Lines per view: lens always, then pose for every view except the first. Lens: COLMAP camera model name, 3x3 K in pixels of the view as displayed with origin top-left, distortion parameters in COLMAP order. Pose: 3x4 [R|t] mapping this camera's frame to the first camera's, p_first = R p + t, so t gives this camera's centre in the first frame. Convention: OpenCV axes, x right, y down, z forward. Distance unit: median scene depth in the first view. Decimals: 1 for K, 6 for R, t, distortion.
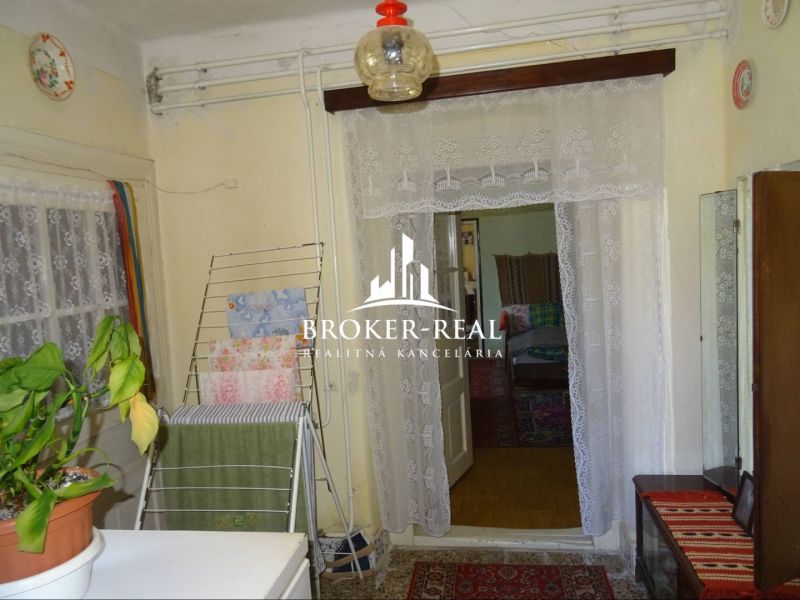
lens RADIAL K [[578.1, 0, 397.7], [0, 578.1, 301.1], [0, 0, 1]] dist [0.006922, -0.002347]
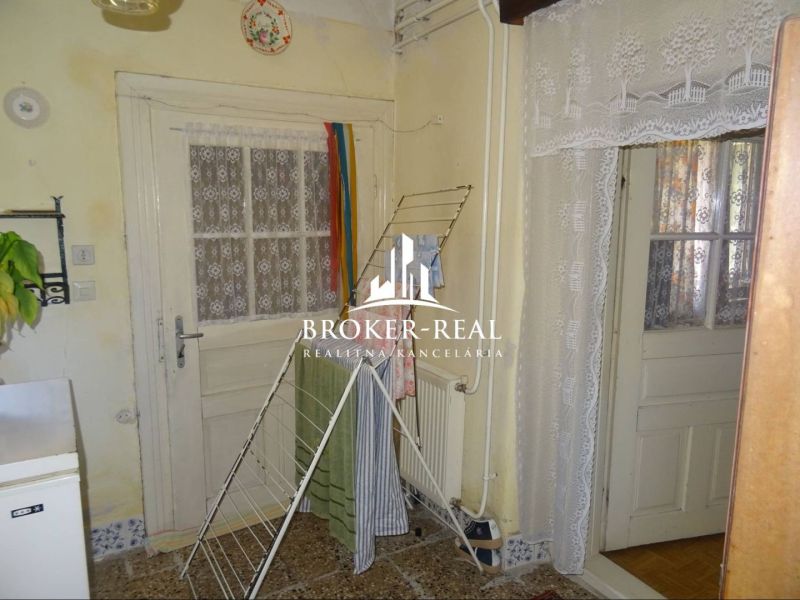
lens RADIAL K [[578.1, 0, 398.7], [0, 578.1, 300.9], [0, 0, 1]] dist [0.006922, -0.002347]
pose [[0.649333, 0.182523, -0.738276, 0.500982], [-0.107139, 0.983045, 0.148805, -0.052834], [0.752919, -0.017525, 0.657879, 0.377505]]
